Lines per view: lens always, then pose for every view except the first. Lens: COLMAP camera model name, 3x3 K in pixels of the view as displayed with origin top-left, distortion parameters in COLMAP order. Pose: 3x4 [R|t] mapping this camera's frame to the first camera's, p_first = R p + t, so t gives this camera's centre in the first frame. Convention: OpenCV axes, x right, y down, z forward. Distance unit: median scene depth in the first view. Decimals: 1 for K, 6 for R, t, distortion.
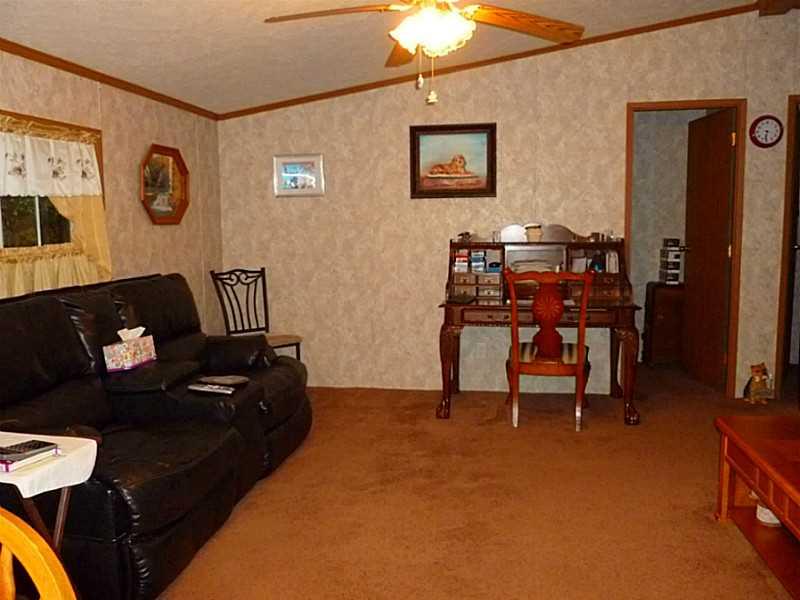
lens RADIAL K [[679.4, 0, 395.3], [0, 679.4, 302.6], [0, 0, 1]] dist [-0.035508, 0.011699]
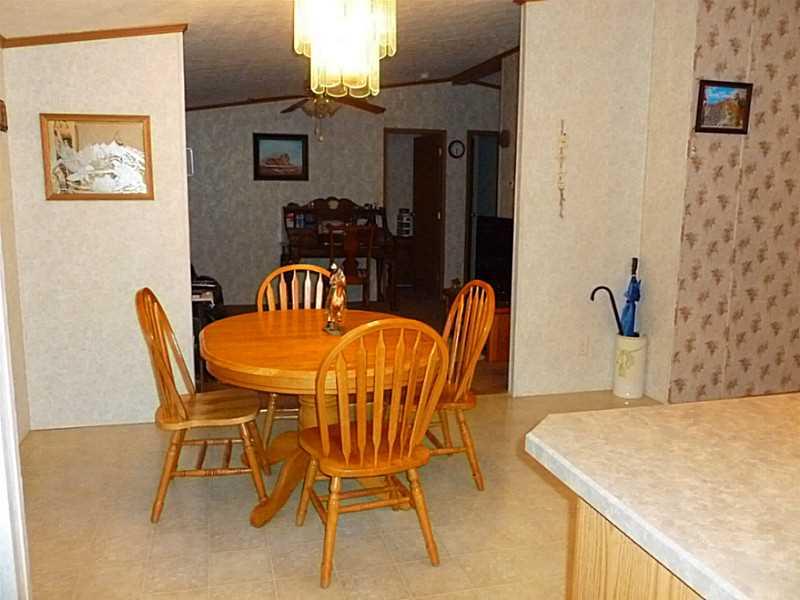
lens RADIAL K [[679.4, 0, 401.7], [0, 679.4, 301.2], [0, 0, 1]] dist [-0.035508, 0.011699]
pose [[0.905954, -0.043624, 0.421122, -0.340177], [0.026606, 0.998578, 0.046205, 0.060740], [-0.422539, -0.030655, 0.905826, -0.557632]]
